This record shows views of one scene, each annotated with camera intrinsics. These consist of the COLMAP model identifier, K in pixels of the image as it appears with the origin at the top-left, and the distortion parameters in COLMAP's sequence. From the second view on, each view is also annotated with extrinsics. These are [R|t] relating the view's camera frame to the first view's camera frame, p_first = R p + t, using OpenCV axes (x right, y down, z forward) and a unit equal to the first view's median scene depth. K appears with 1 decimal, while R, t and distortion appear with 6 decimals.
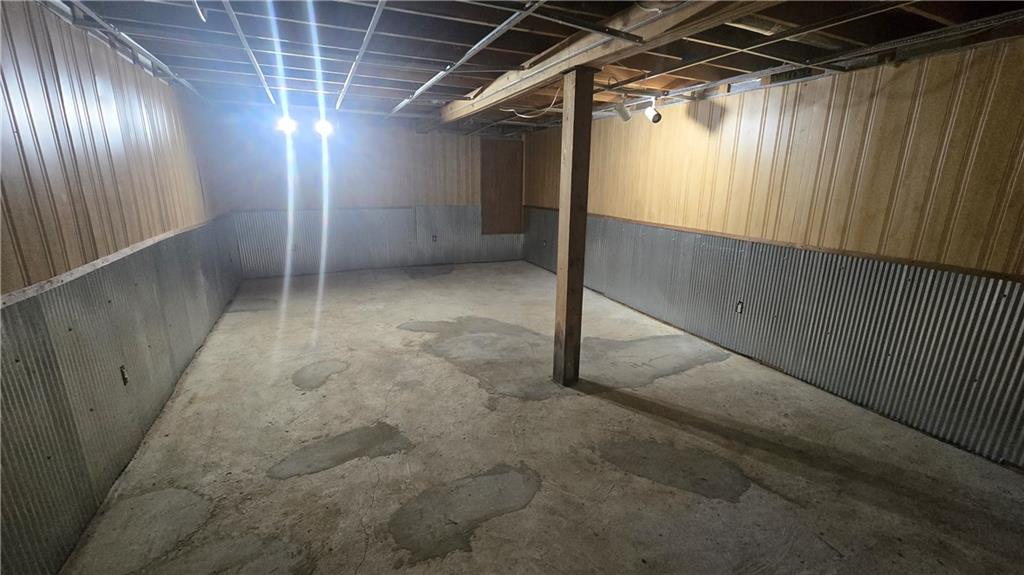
lens RADIAL K [[420.0, 0, 513.5], [0, 420.0, 286.9], [0, 0, 1]] dist [0.000363, -0.000471]
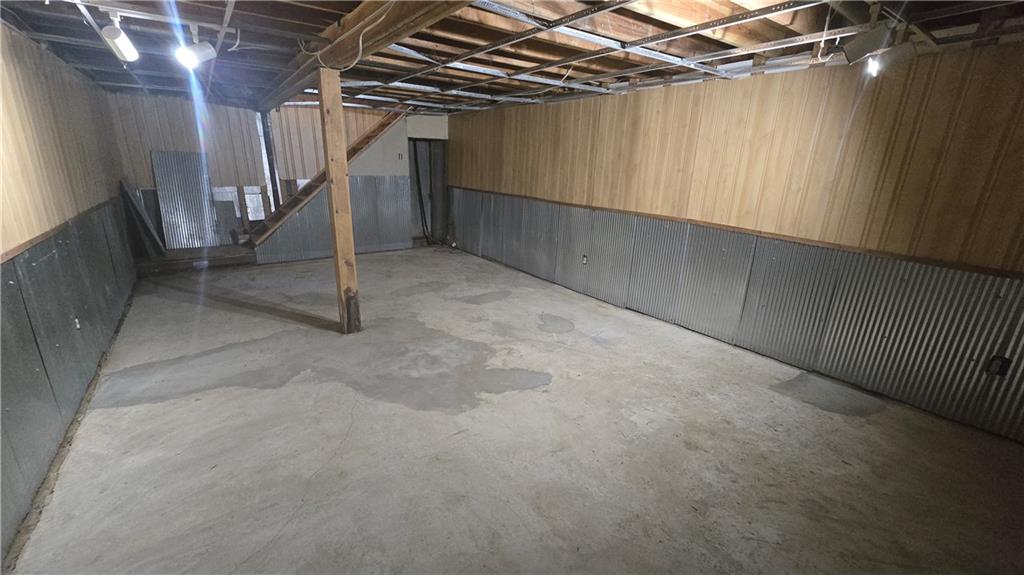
lens RADIAL K [[420.0, 0, 513.5], [0, 420.0, 286.9], [0, 0, 1]] dist [0.000363, -0.000471]
pose [[-0.981281, 0.015180, -0.191980, -0.086831], [-0.086888, 0.854760, 0.511699, -0.457816], [0.171864, 0.518802, -0.837441, 1.725510]]
